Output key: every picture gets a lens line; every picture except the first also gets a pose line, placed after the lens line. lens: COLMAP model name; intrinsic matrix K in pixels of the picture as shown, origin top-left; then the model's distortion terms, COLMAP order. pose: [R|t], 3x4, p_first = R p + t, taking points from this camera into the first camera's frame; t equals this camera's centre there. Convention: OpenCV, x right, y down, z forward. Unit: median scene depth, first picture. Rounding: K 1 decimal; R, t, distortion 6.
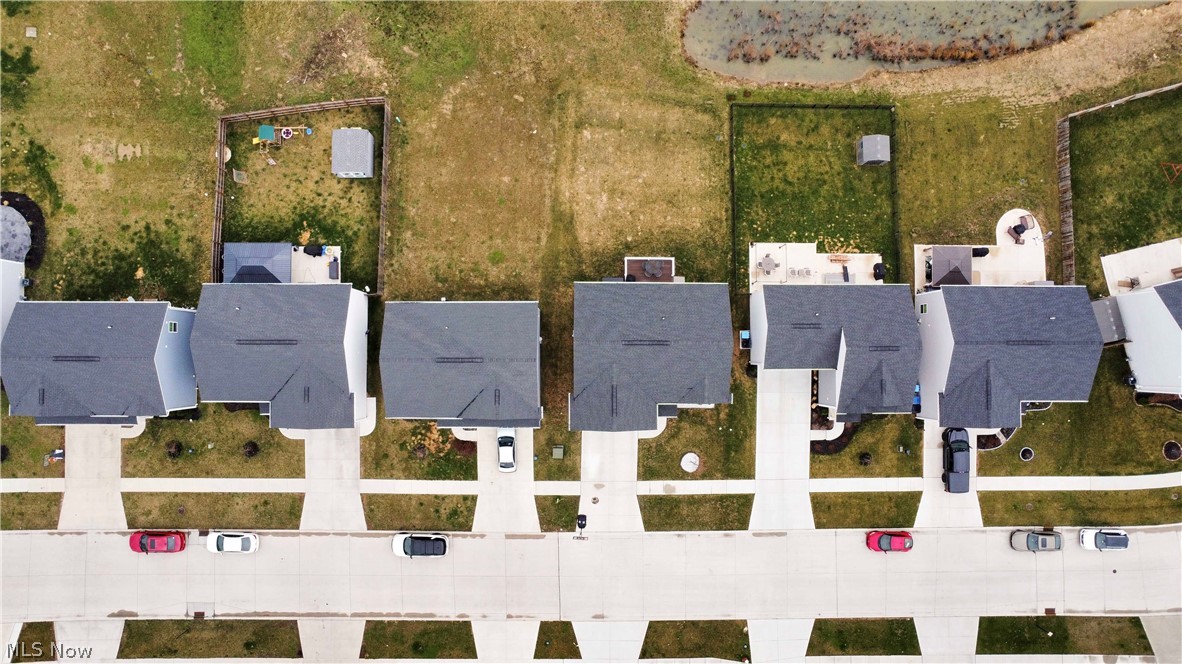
lens RADIAL K [[865.3, 0, 590.4], [0, 865.3, 331.8], [0, 0, 1]] dist [-0.028076, 0.042443]
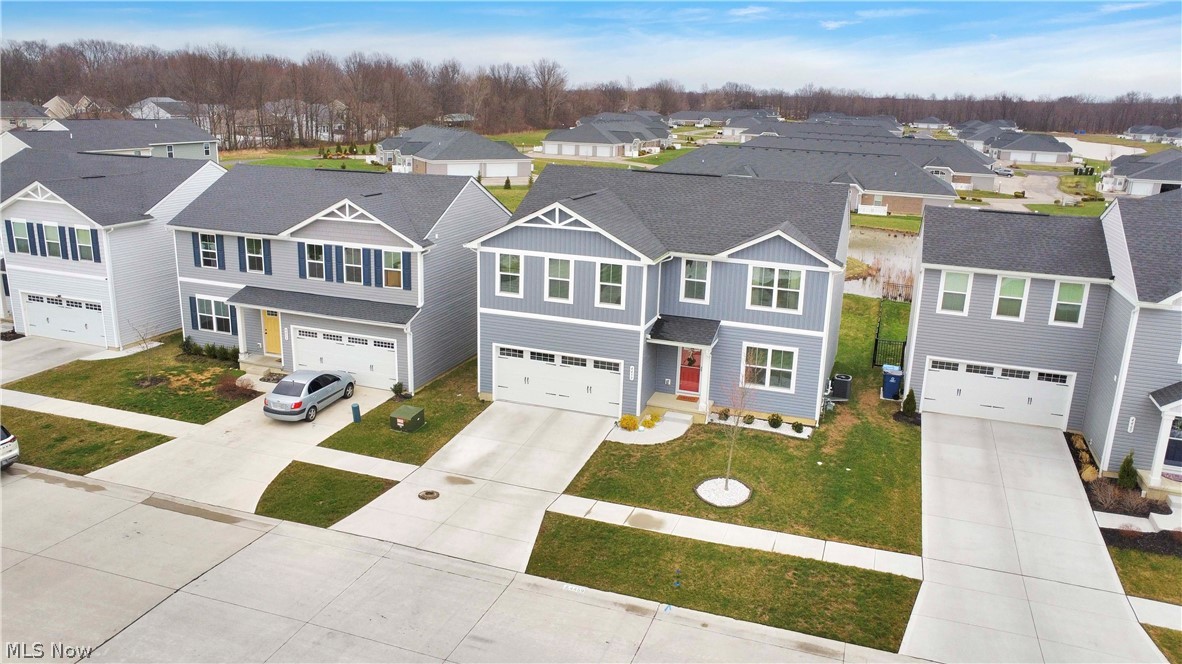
lens RADIAL K [[865.3, 0, 593.0], [0, 865.3, 328.5], [0, 0, 1]] dist [-0.028076, 0.042443]
pose [[0.944192, 0.088378, -0.317317, 0.171133], [-0.329374, 0.242562, -0.912511, 0.473107], [-0.003676, 0.966102, 0.258135, 0.846754]]
